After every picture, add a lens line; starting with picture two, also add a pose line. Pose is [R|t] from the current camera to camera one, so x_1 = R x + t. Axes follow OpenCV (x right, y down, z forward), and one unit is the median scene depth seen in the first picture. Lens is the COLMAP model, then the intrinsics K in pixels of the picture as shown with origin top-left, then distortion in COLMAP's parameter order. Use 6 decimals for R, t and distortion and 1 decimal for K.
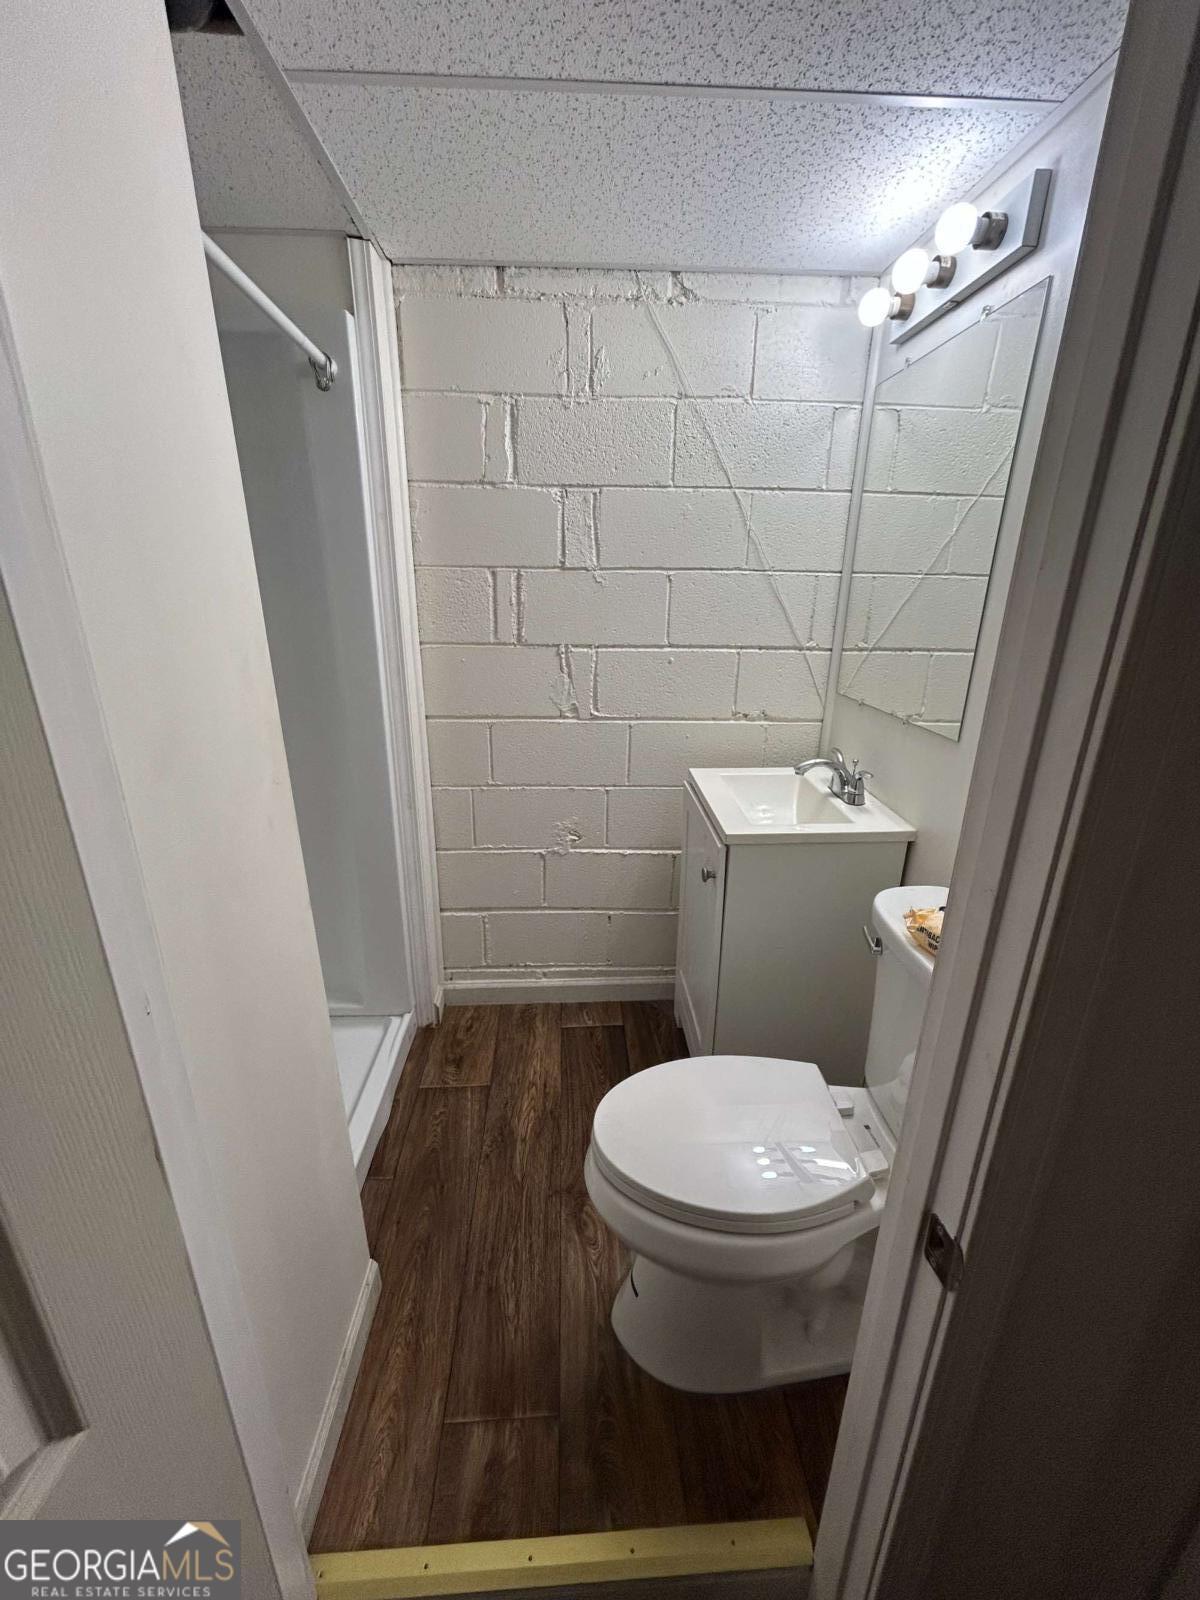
lens RADIAL K [[644.0, 0, 598.7], [0, 644.0, 800.3], [0, 0, 1]] dist [0.009076, -0.001830]
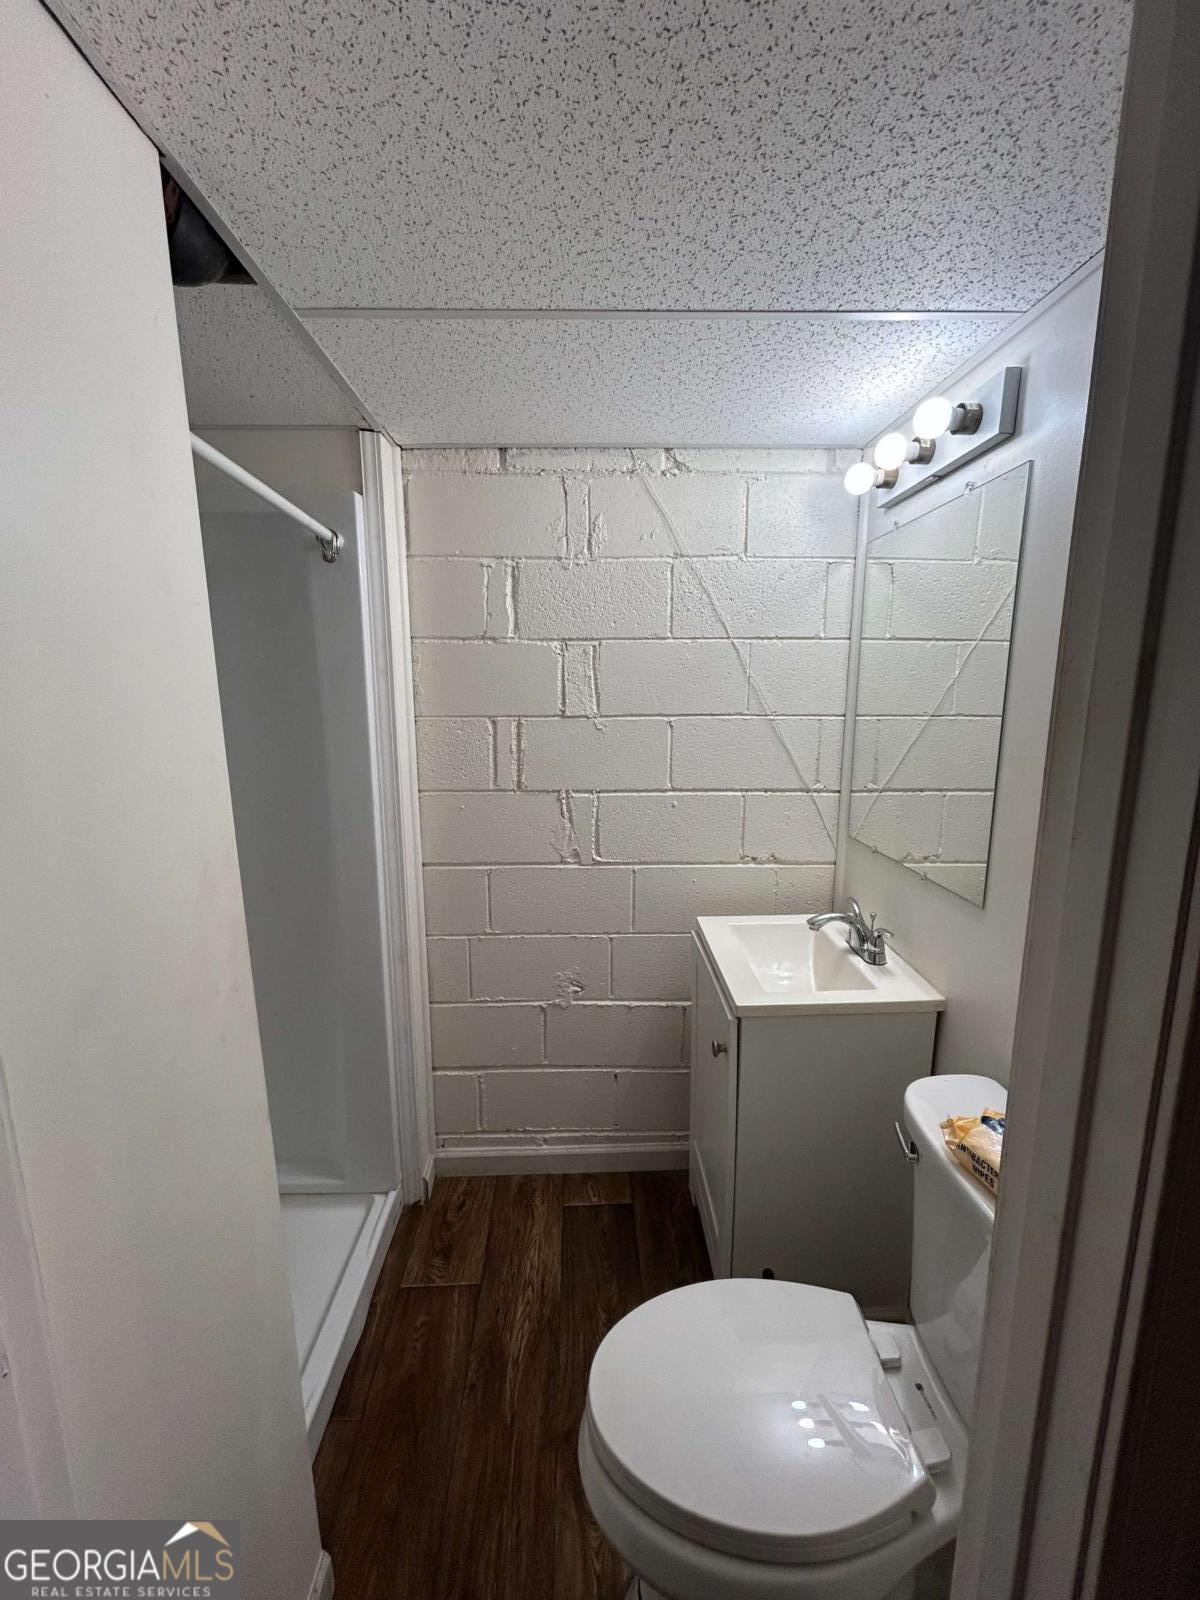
lens RADIAL K [[644.0, 0, 600.1], [0, 644.0, 801.5], [0, 0, 1]] dist [0.009076, -0.001830]
pose [[0.999717, -0.010570, -0.021305, 0.024215], [0.007258, 0.988672, -0.149914, -0.089716], [0.022648, 0.149717, 0.988469, 0.040697]]
